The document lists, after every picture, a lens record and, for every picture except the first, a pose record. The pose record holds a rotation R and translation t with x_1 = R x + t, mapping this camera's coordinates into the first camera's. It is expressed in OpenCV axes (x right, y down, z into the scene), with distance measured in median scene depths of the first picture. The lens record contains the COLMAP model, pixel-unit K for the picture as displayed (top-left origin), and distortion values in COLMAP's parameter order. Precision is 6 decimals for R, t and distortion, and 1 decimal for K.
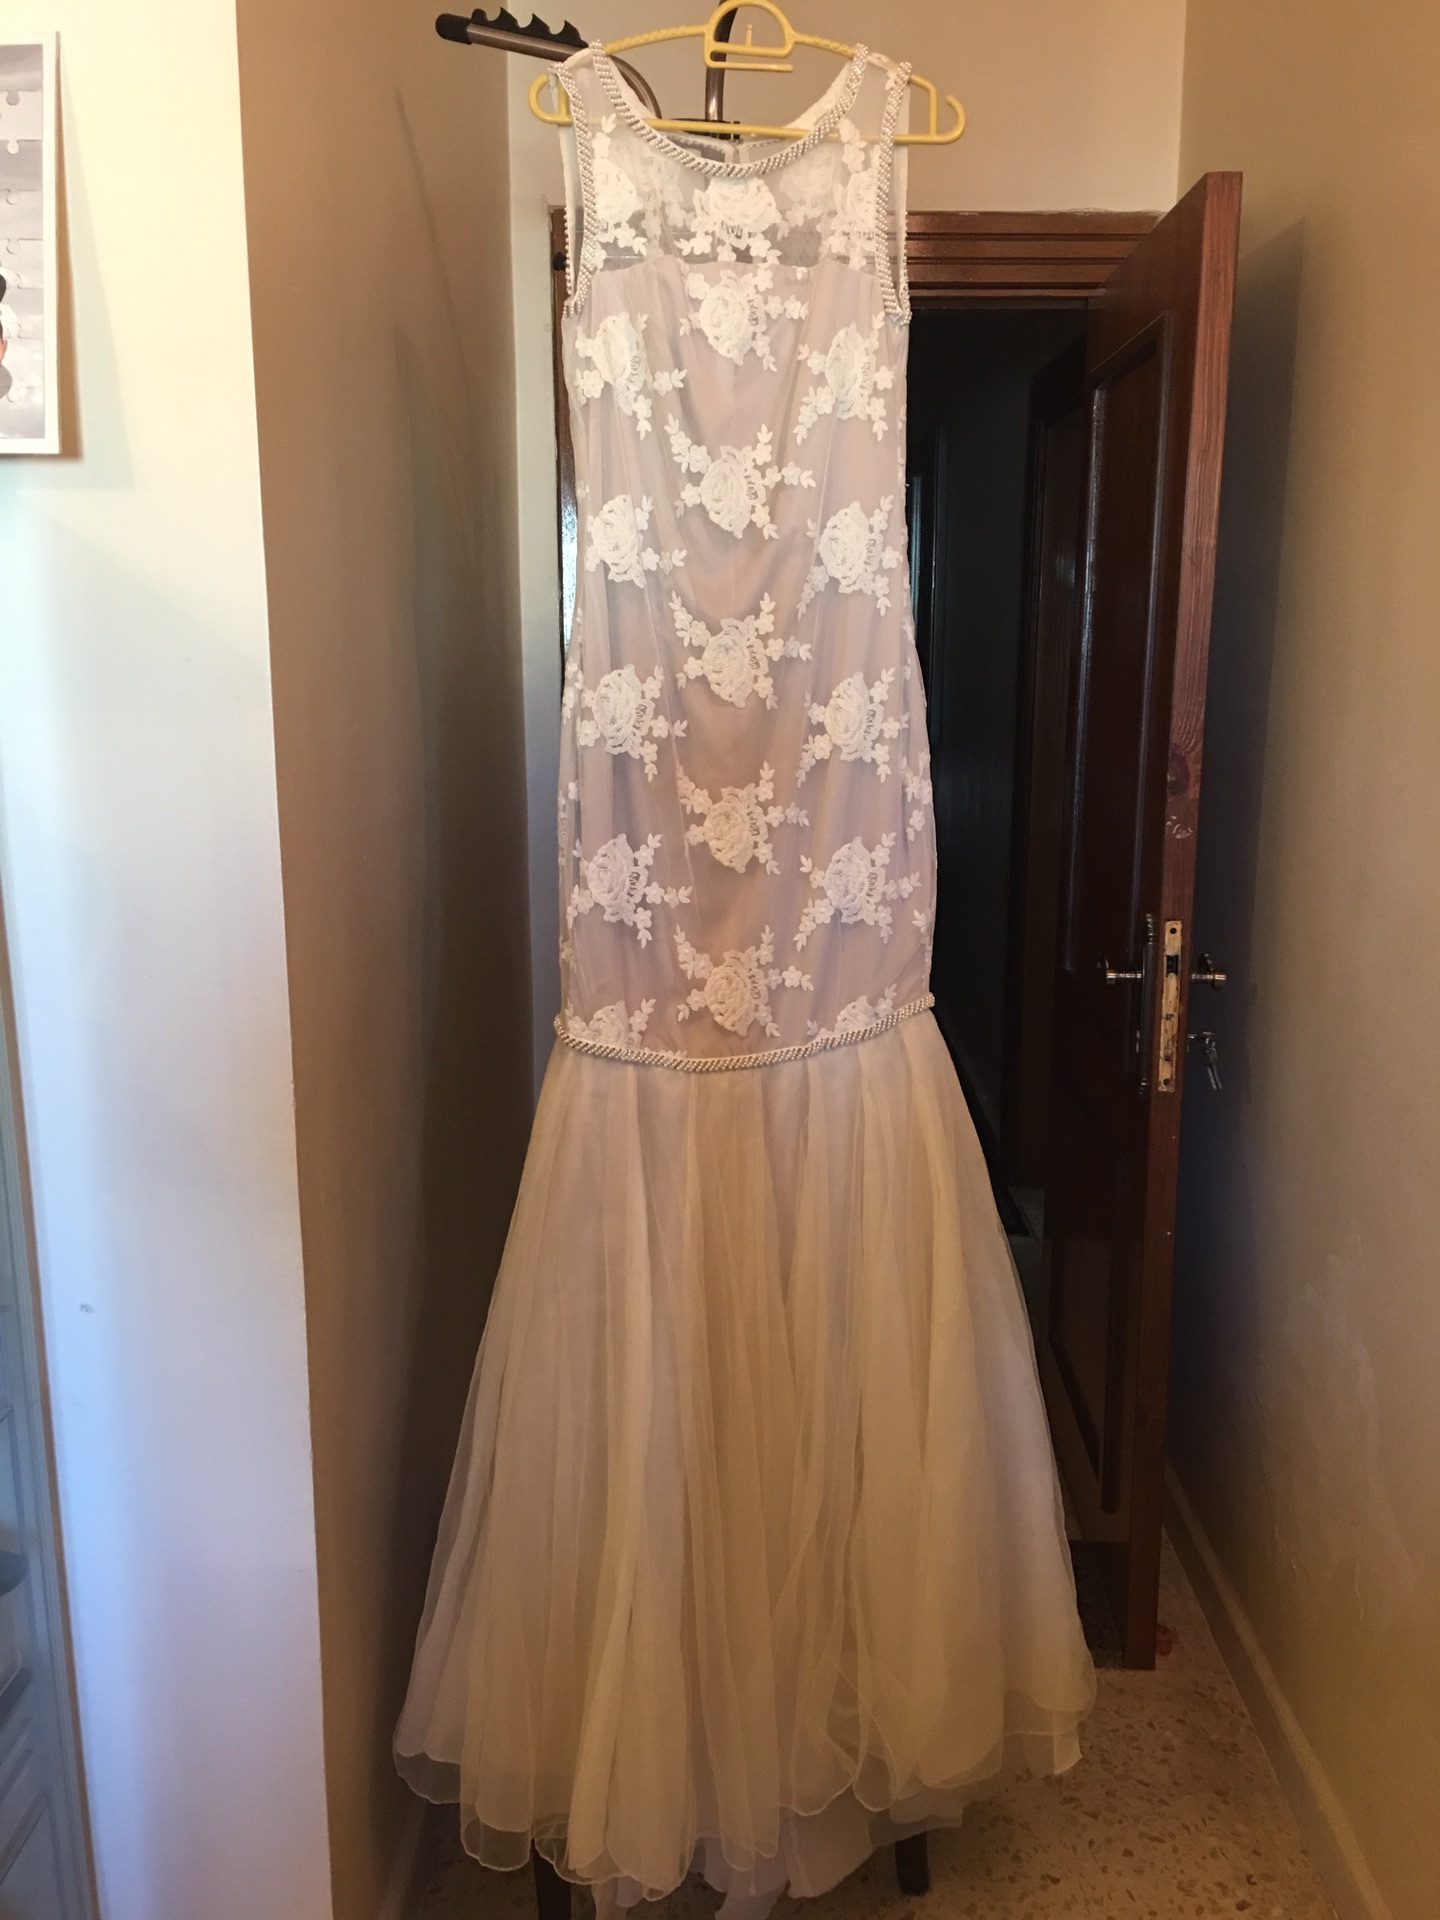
lens RADIAL K [[1629.3, 0, 727.2], [0, 1629.3, 952.5], [0, 0, 1]] dist [0.094812, -0.142732]
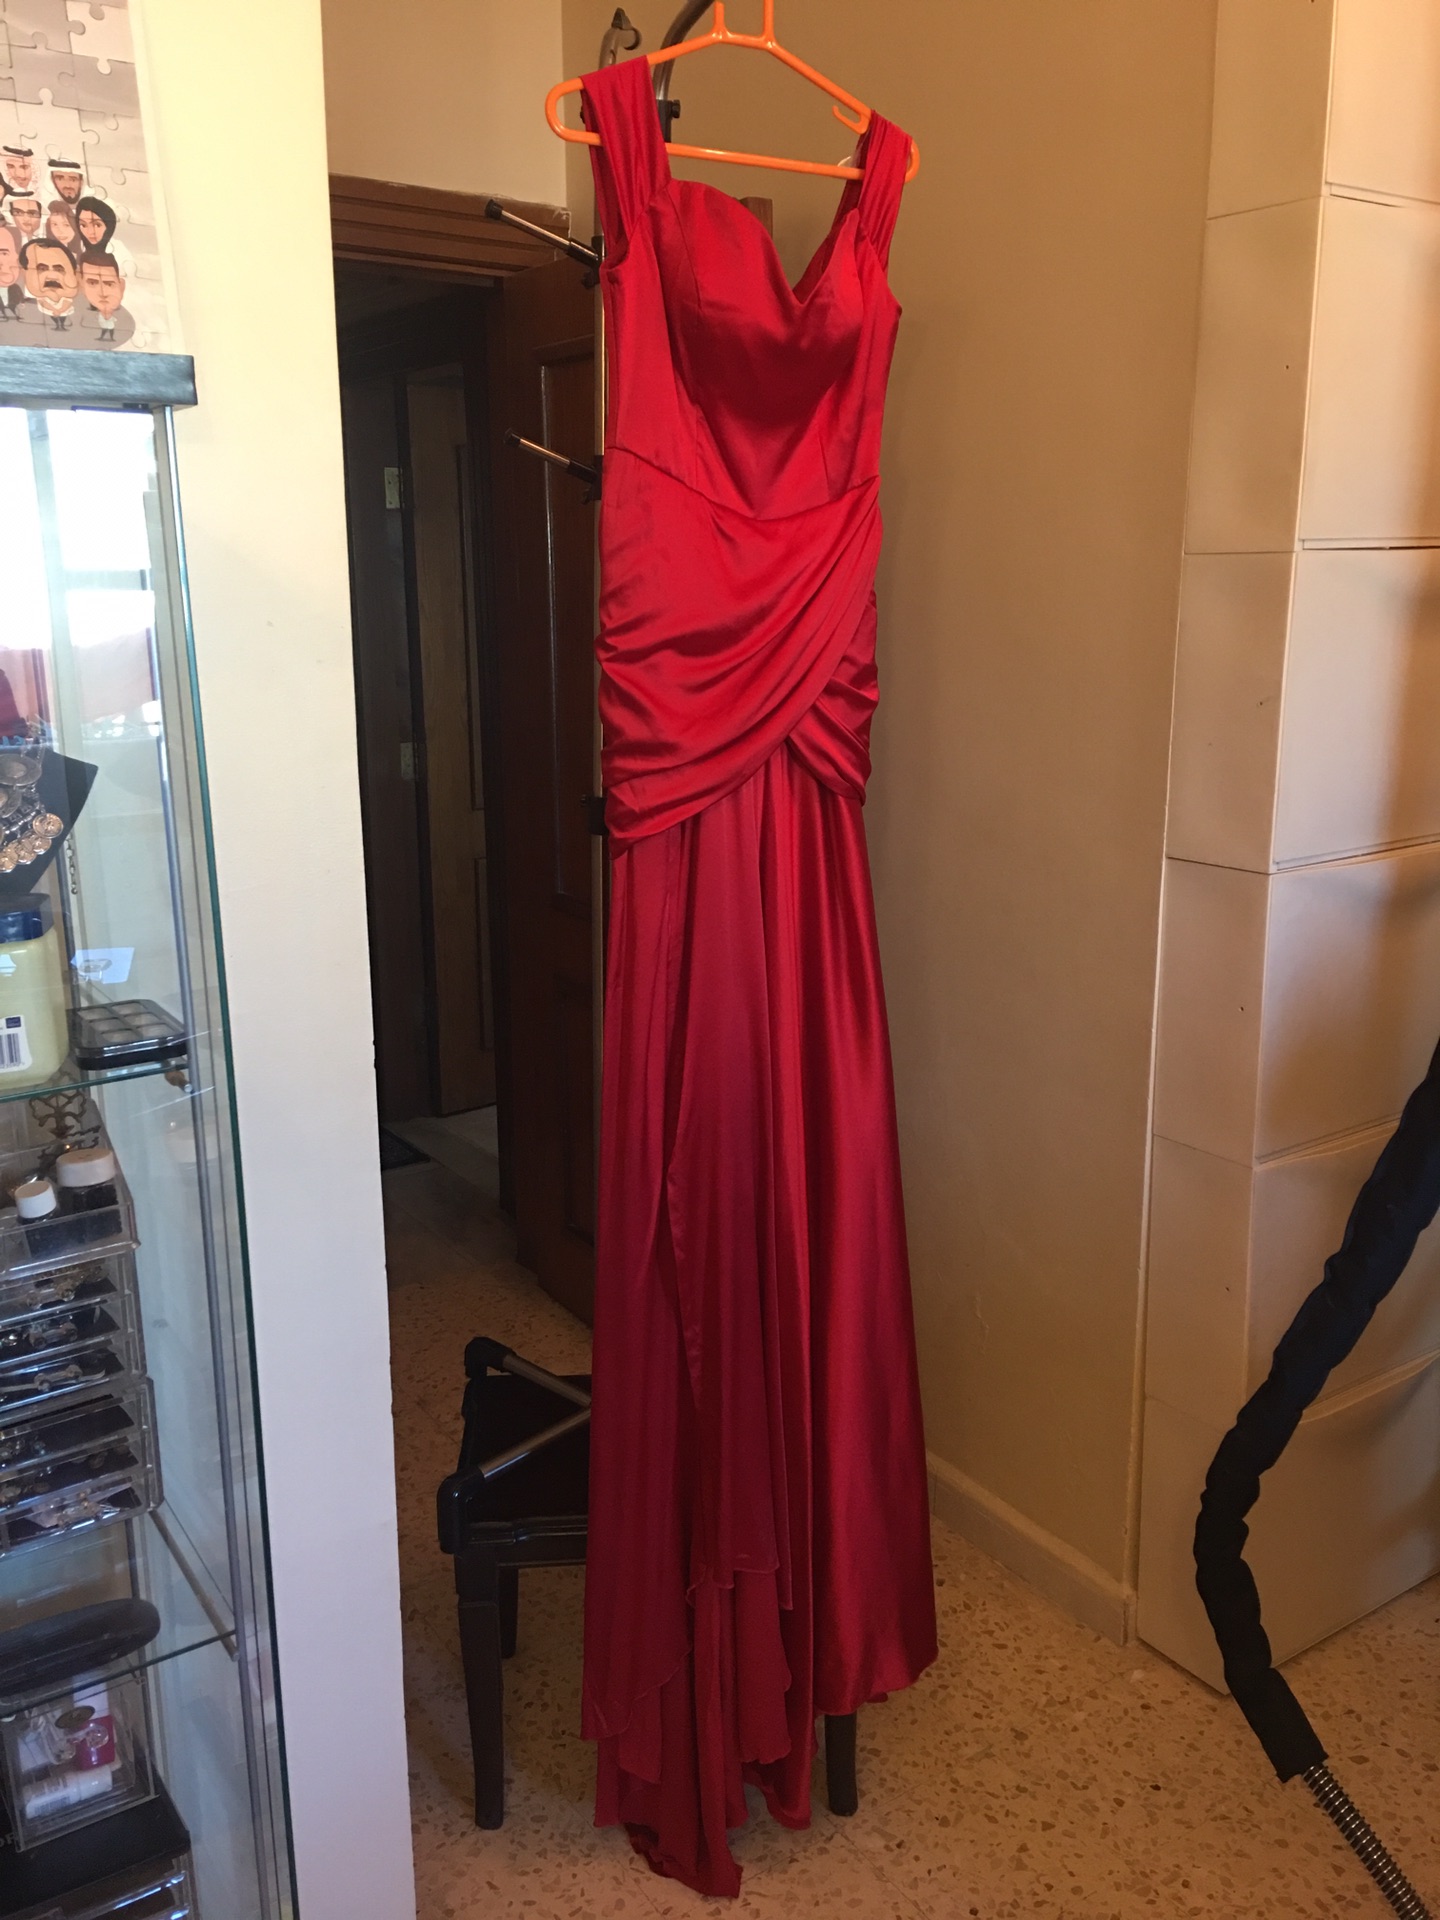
lens RADIAL K [[1614.3, 0, 729.5], [0, 1614.3, 955.7], [0, 0, 1]] dist [0.140034, -0.222959]
pose [[0.815844, -0.139385, 0.561223, -0.427975], [0.123111, 0.990132, 0.066944, -0.009000], [-0.565016, 0.014477, 0.824953, 0.031624]]
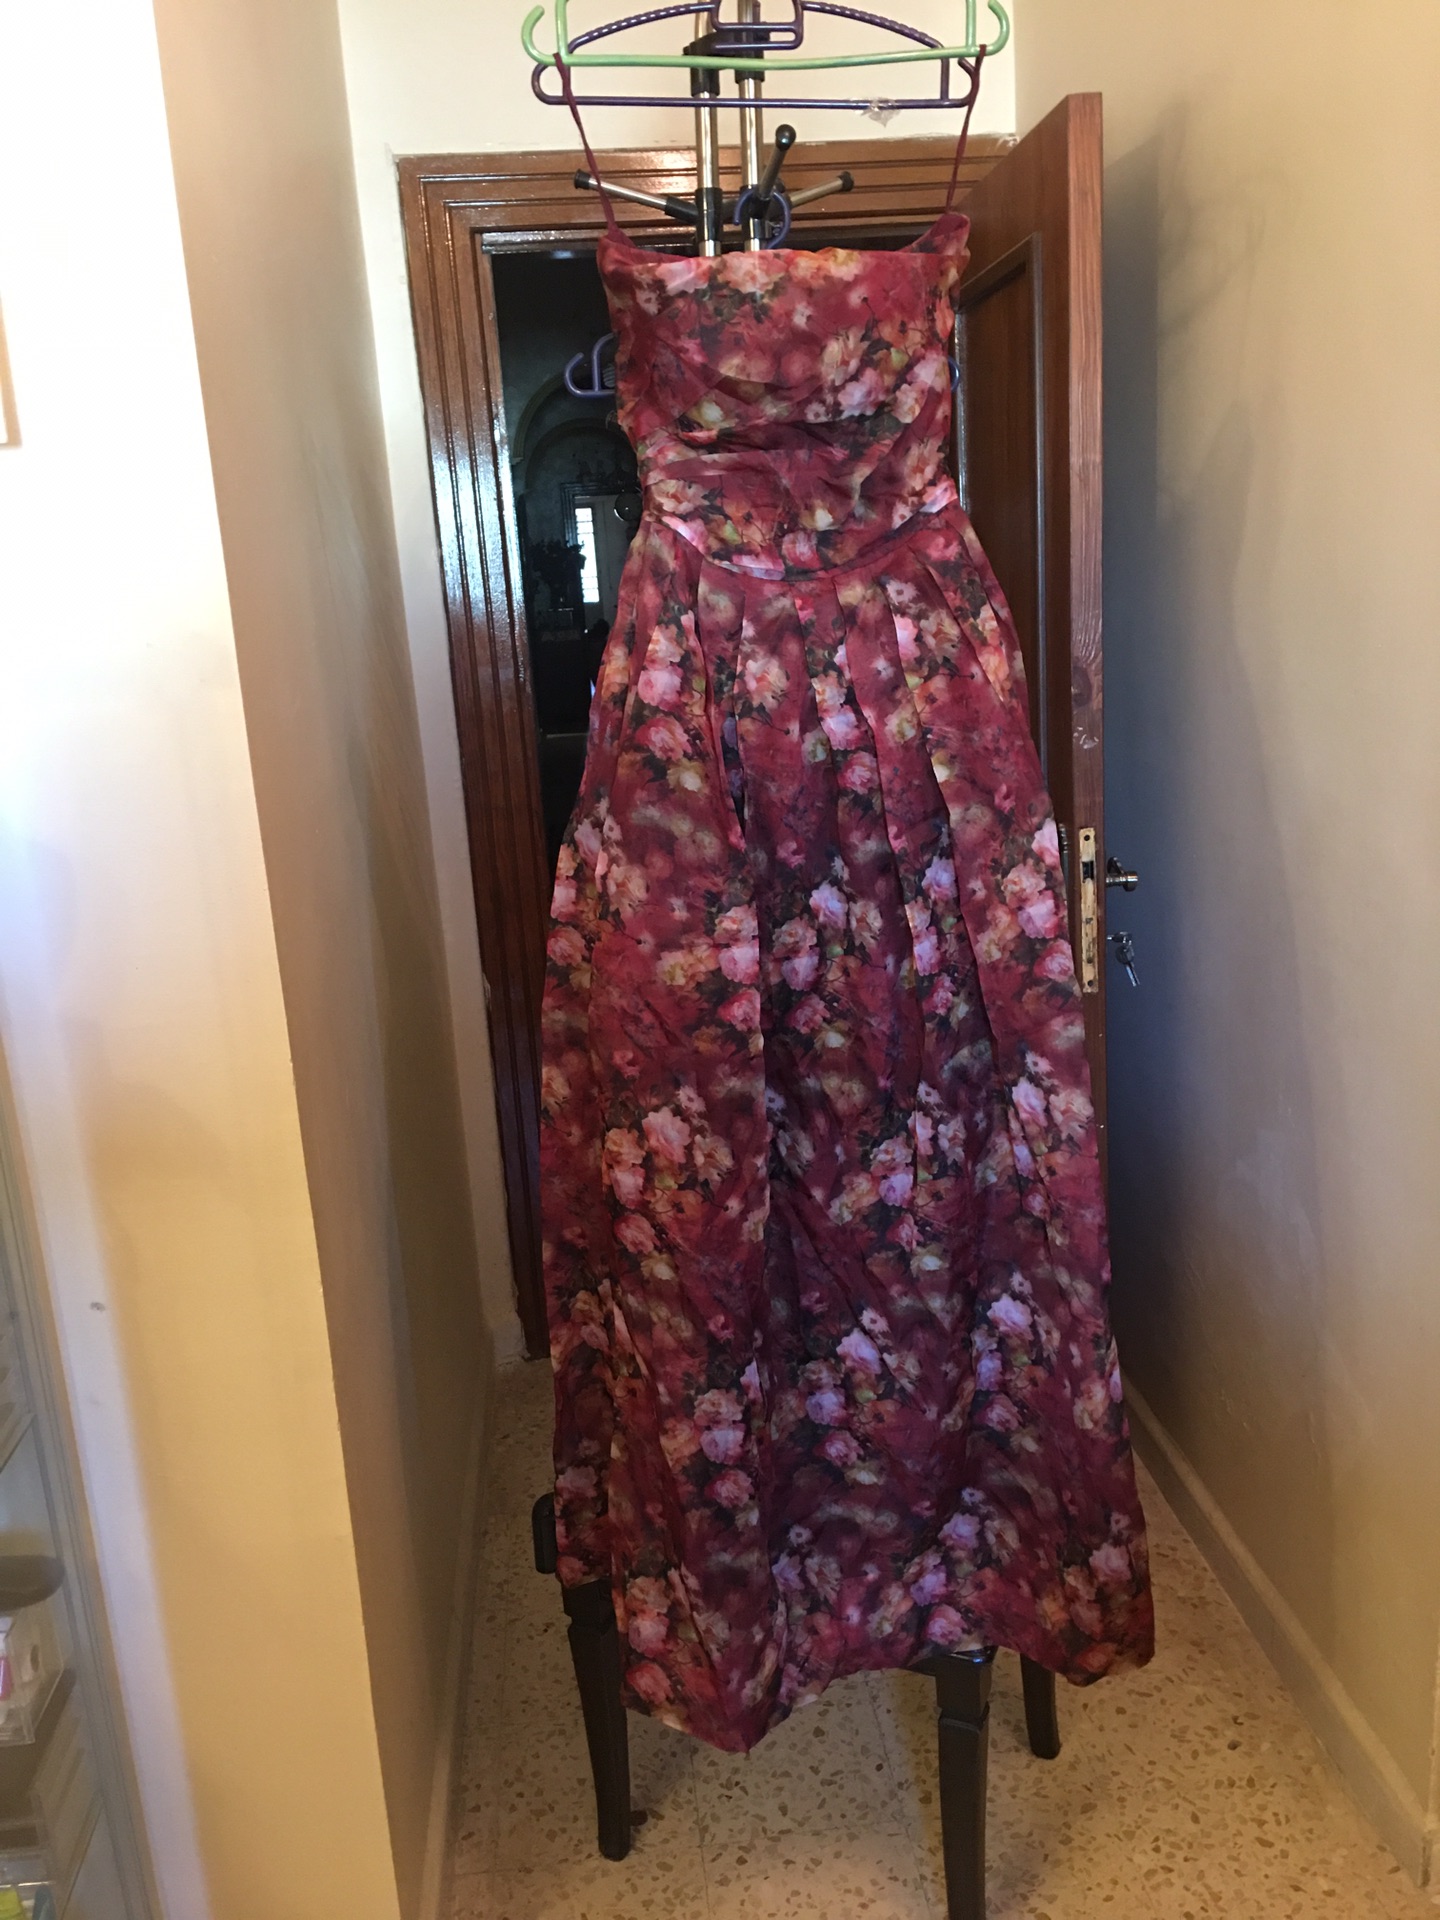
lens RADIAL K [[1623.2, 0, 726.0], [0, 1623.2, 950.1], [0, 0, 1]] dist [0.115917, -0.174095]
pose [[0.991387, -0.091332, 0.093862, -0.059628], [0.088225, 0.995423, 0.036741, -0.000402], [-0.096788, -0.028143, 0.994907, -0.012520]]
